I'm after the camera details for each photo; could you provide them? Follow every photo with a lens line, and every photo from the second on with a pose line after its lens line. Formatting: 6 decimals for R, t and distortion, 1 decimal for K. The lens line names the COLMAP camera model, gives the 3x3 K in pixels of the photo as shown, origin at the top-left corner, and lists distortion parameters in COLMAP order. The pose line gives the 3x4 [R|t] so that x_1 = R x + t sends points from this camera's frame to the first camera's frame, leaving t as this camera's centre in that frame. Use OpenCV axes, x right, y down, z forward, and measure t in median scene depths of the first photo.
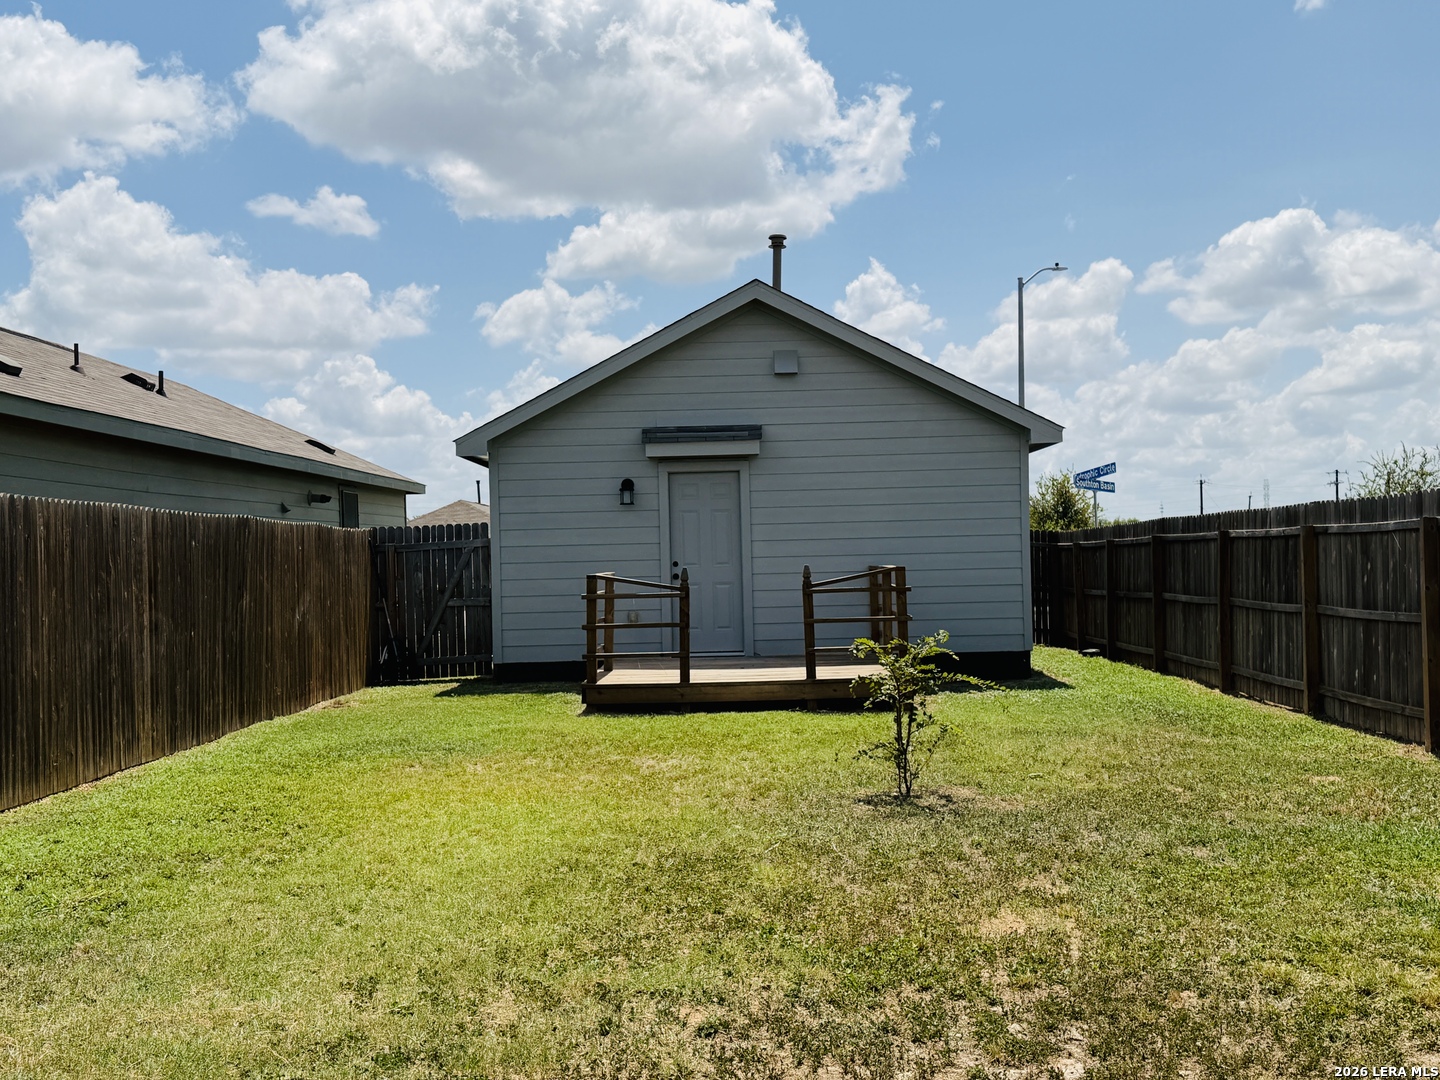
lens RADIAL K [[1533.9, 0, 720.0], [0, 1533.9, 540.0], [0, 0, 1]] dist [0.061941, 0.023849]
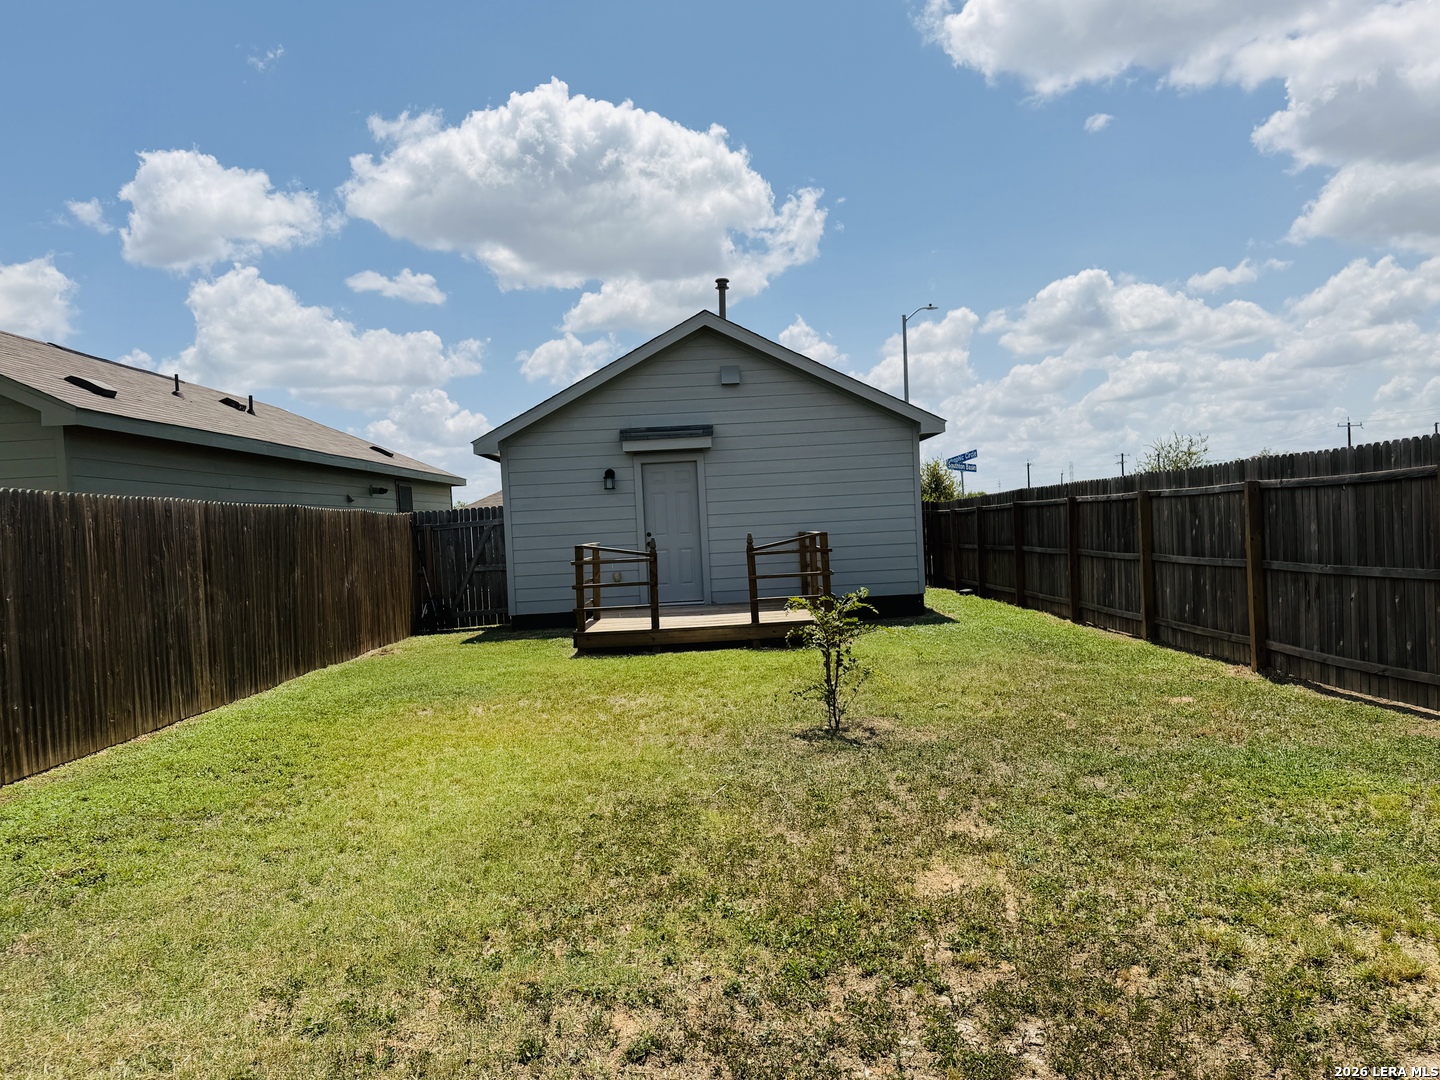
lens RADIAL K [[1054.9, 0, 720.0], [0, 1054.9, 540.0], [0, 0, 1]] dist [0.071503, -0.002587]
pose [[0.999382, -0.026781, 0.022772, 0.010481], [0.026198, 0.999331, 0.025536, -0.000673], [-0.023441, -0.024924, 0.999415, 0.113574]]
